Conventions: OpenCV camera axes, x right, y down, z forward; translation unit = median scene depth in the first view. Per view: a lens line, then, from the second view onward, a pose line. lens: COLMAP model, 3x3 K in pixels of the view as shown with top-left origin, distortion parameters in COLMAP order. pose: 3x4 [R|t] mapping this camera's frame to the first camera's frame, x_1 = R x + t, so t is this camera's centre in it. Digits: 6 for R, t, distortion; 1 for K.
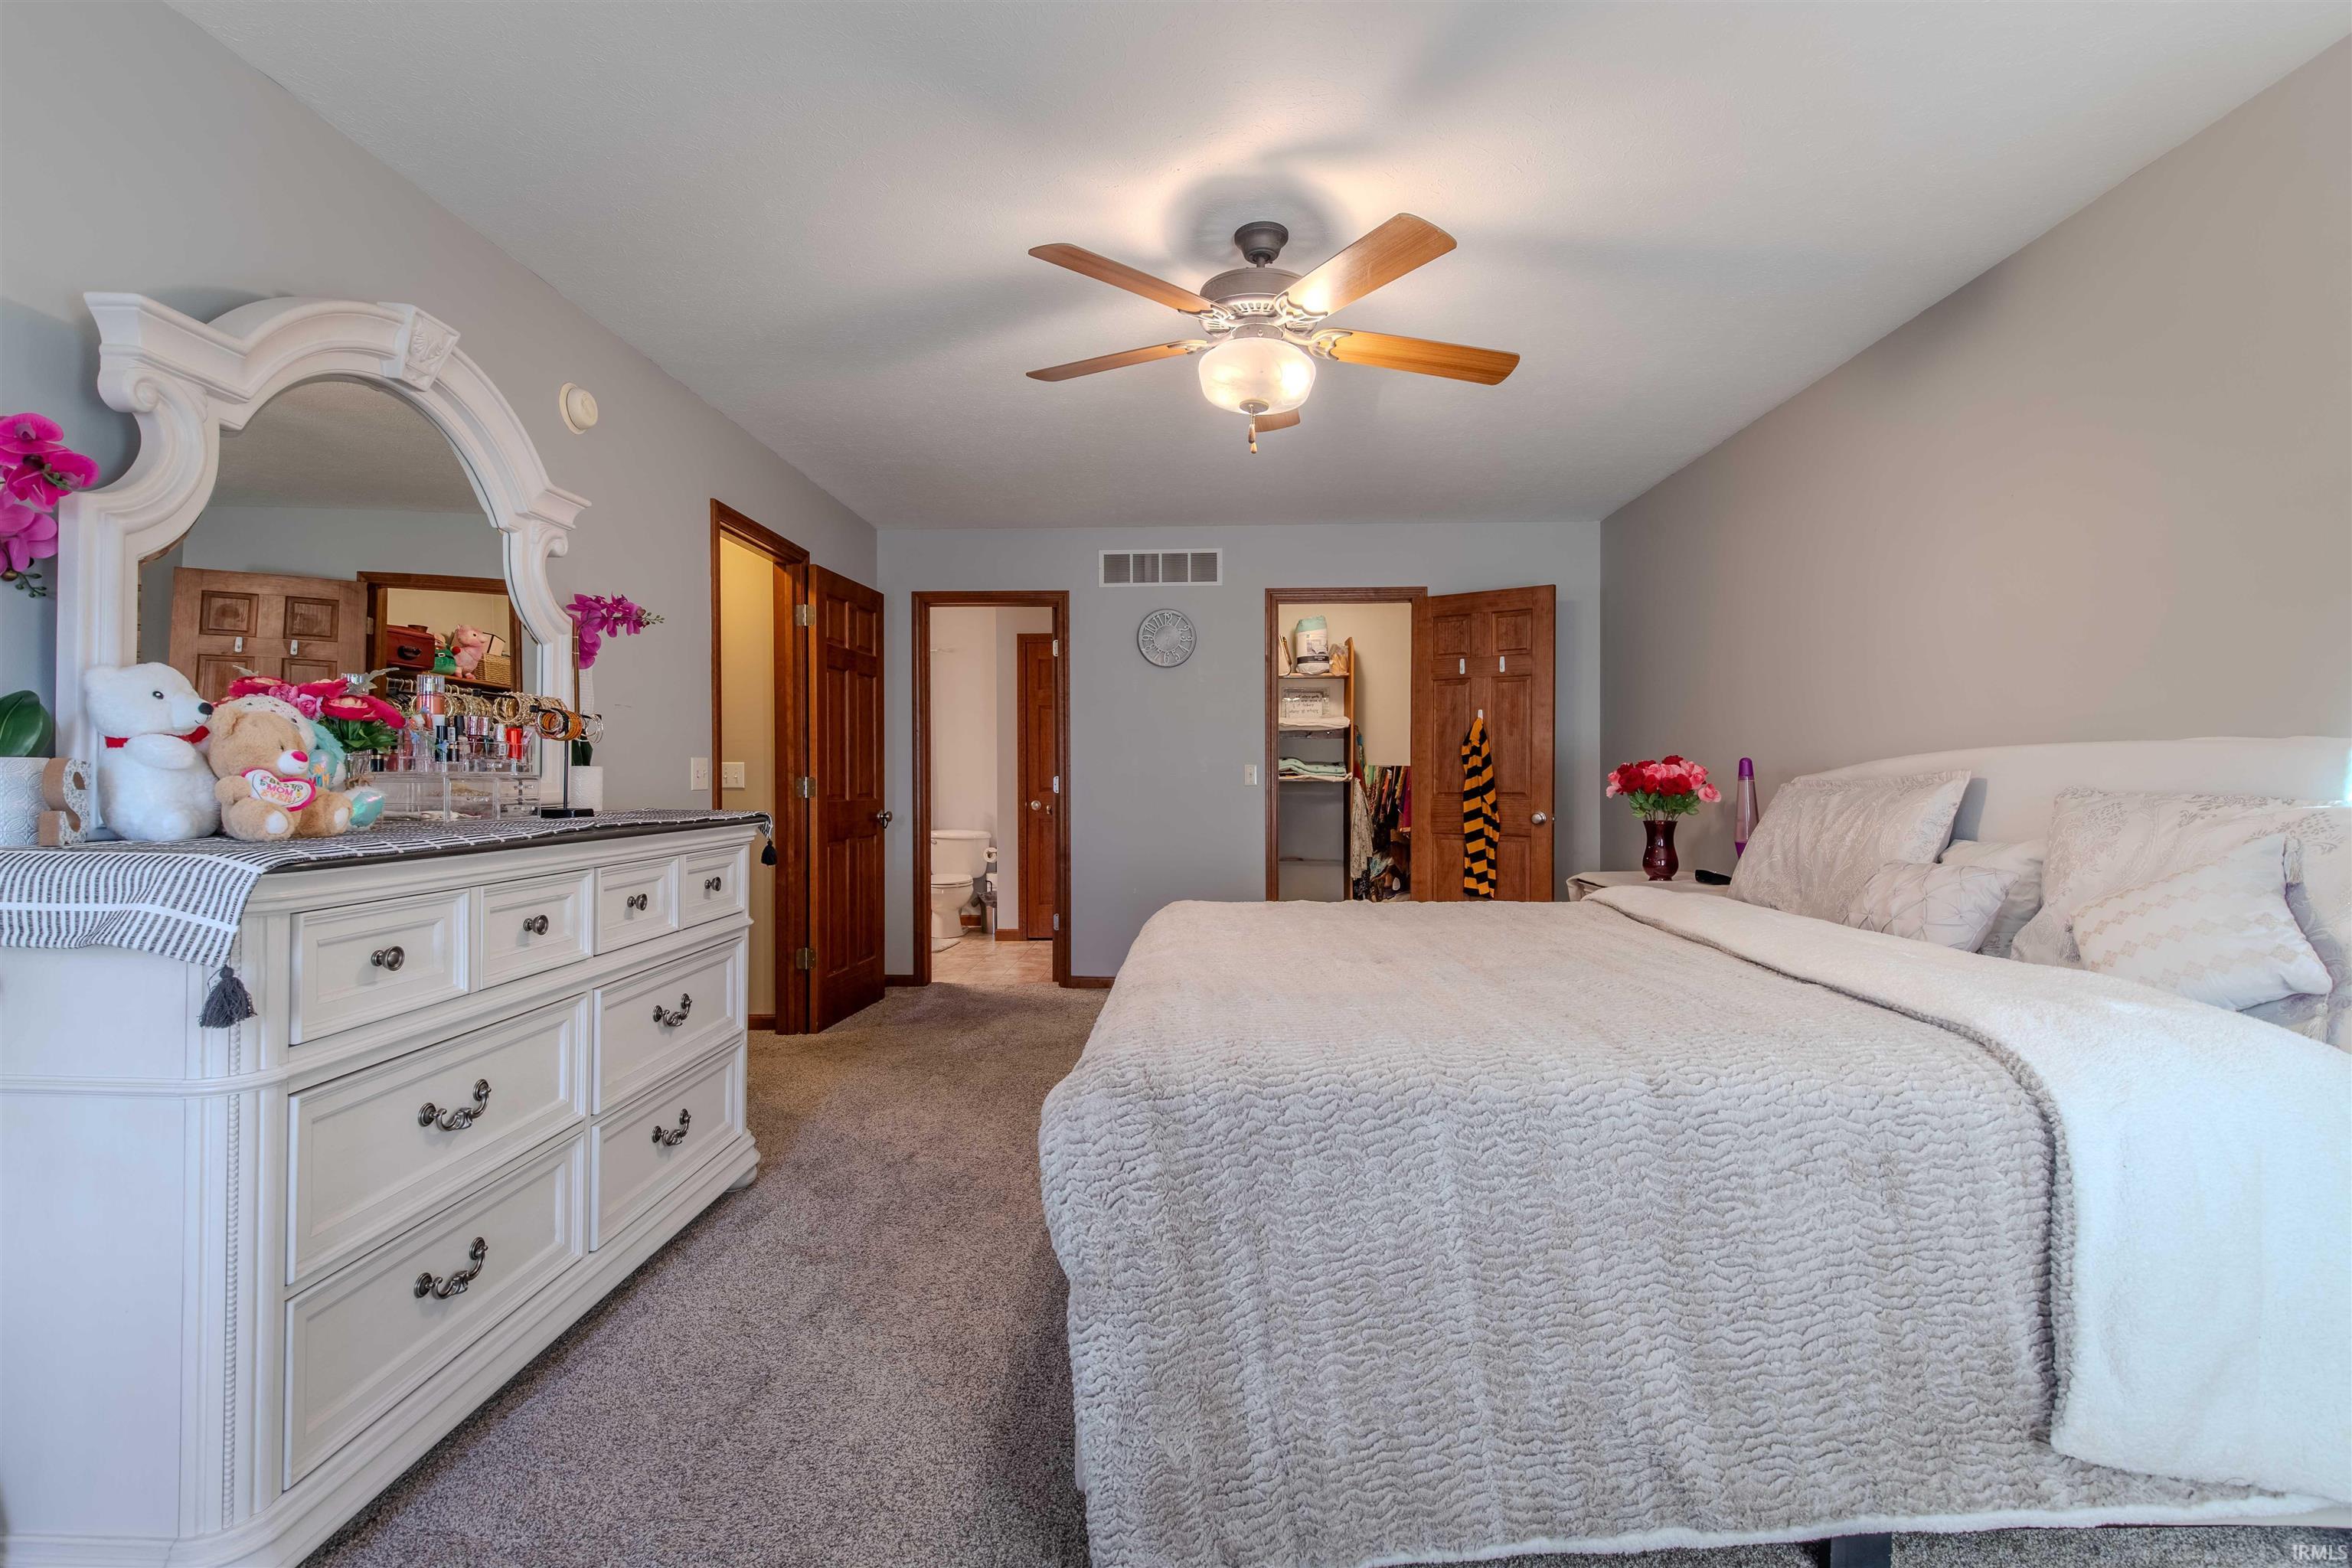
lens RADIAL K [[1050.9, 0, 1174.6], [0, 1050.9, 775.2], [0, 0, 1]] dist [-0.000402, -0.000048]
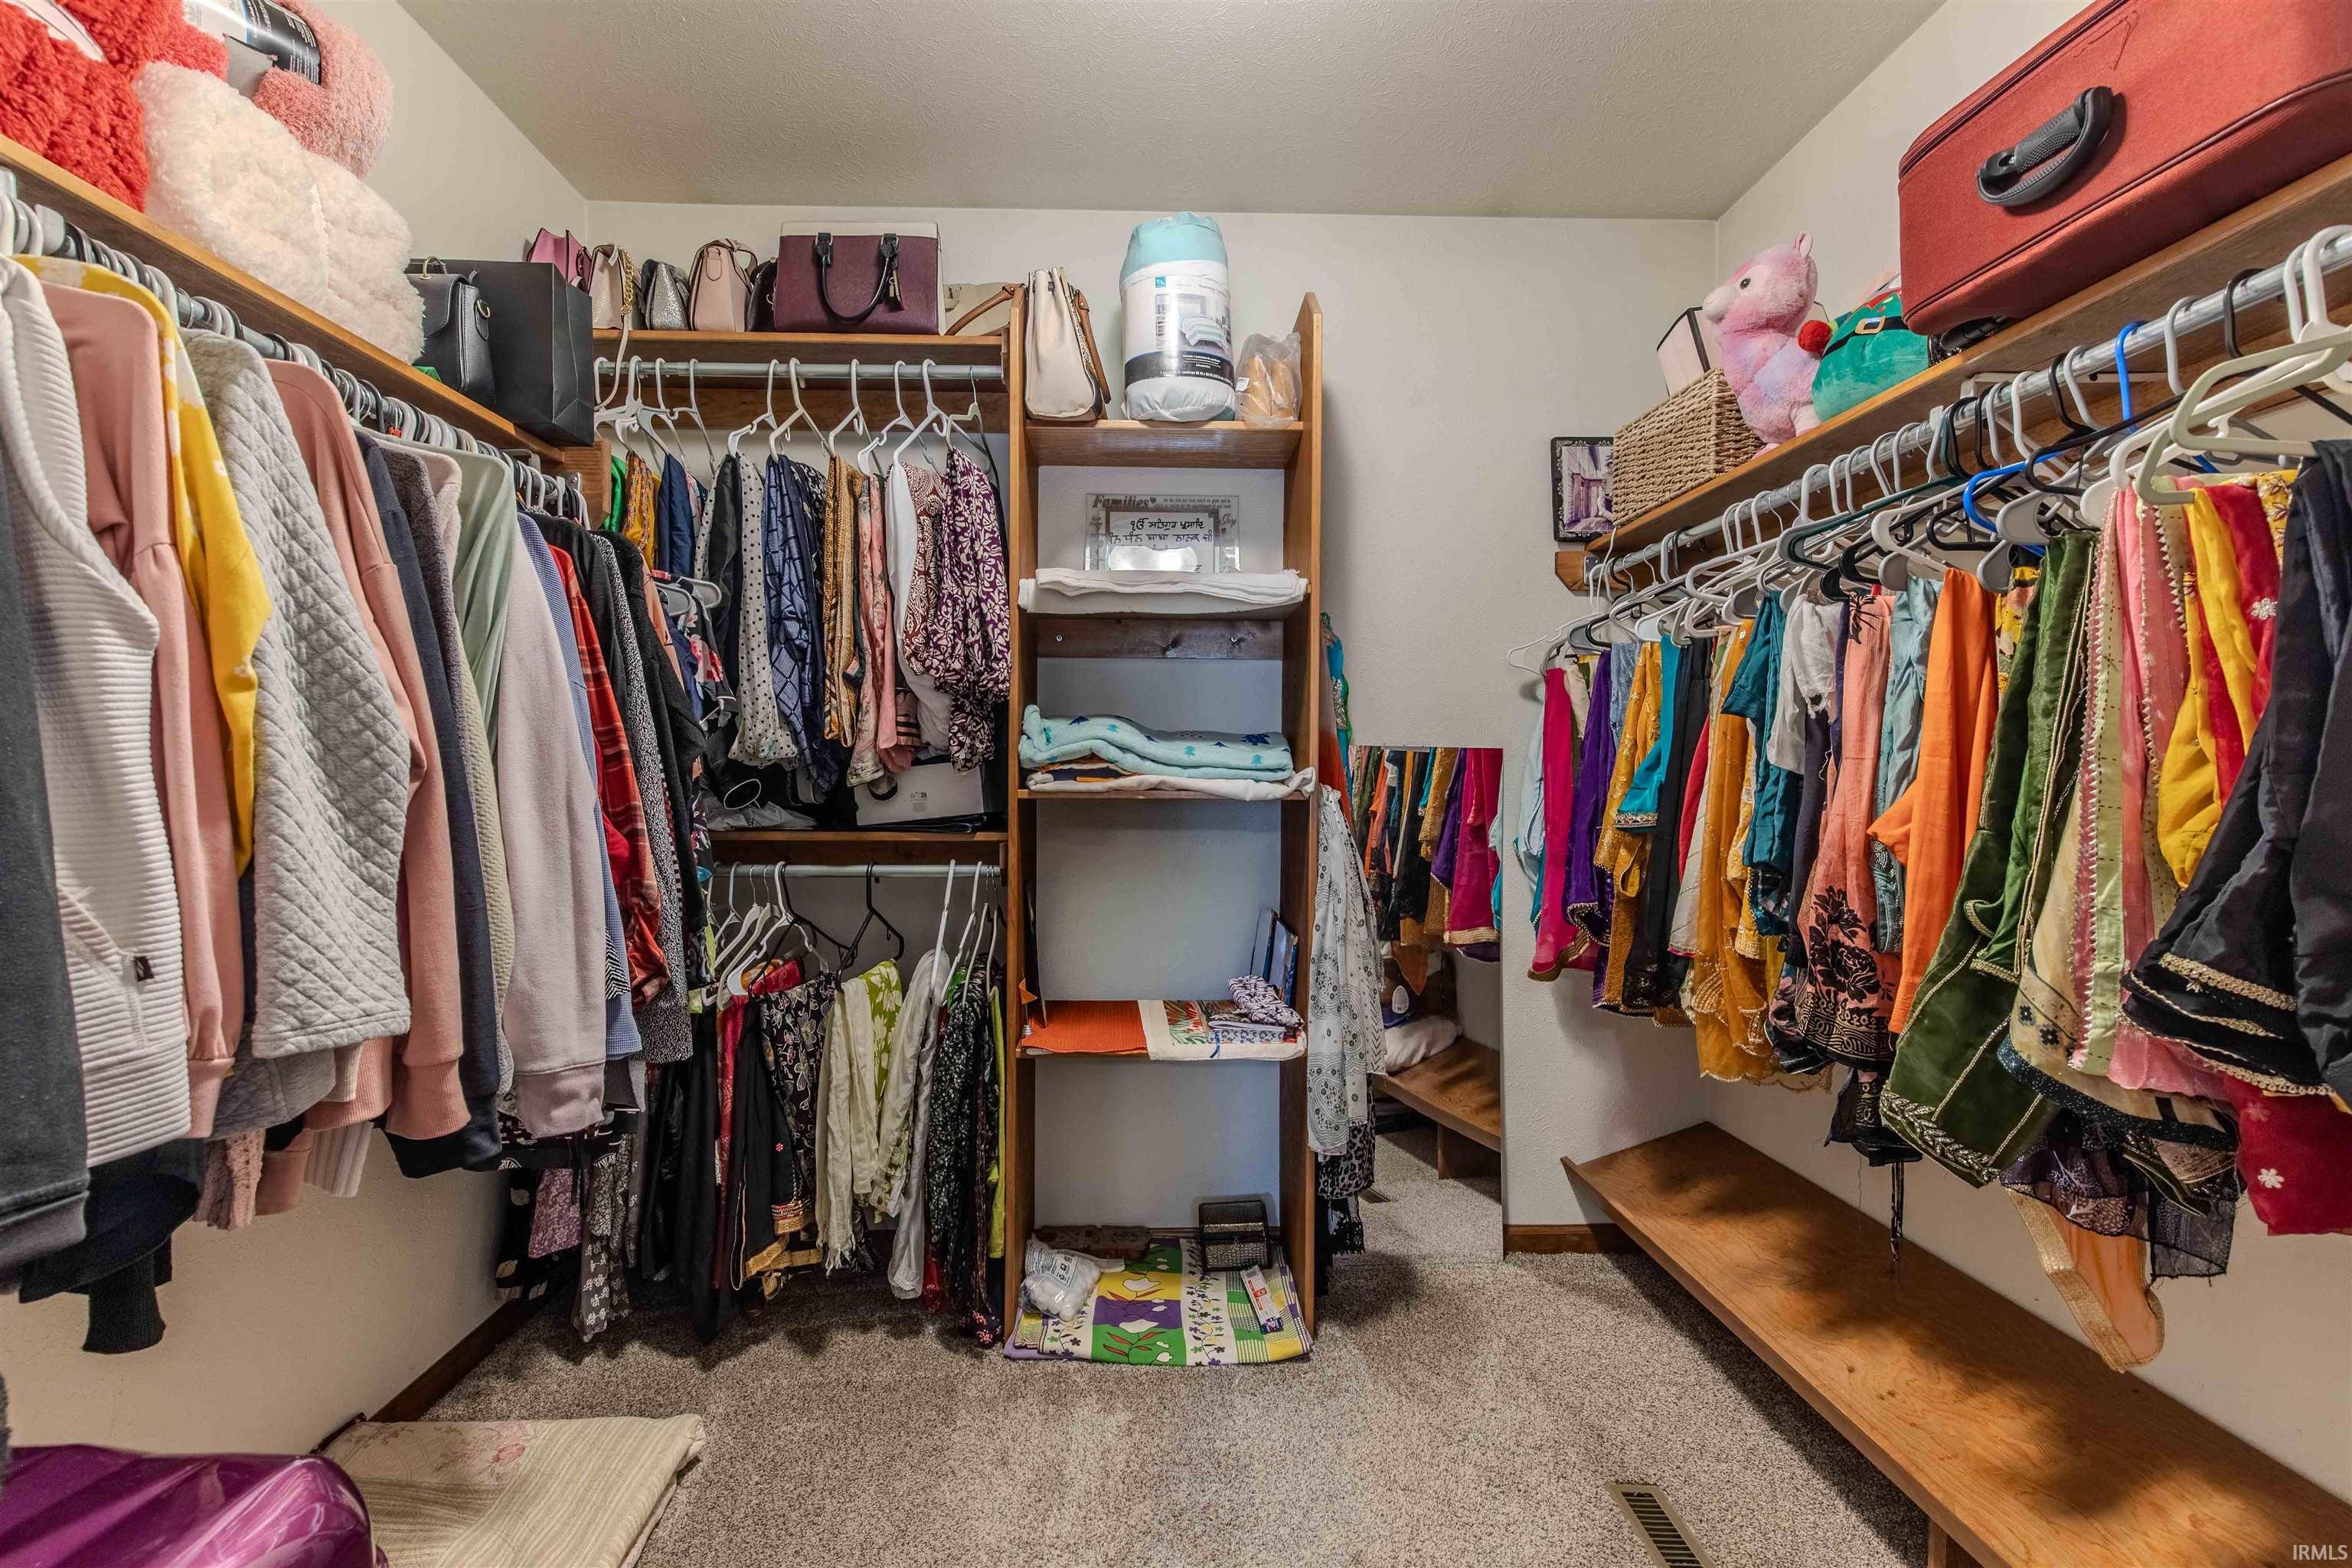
lens RADIAL K [[1050.9, 0, 1176.2], [0, 1050.9, 782.1], [0, 0, 1]] dist [-0.000402, -0.000048]
pose [[0.998981, 0.003325, 0.045010, 0.118159], [-0.003455, 0.999990, 0.002801, 0.000666], [-0.045000, -0.002954, 0.998983, 0.710074]]
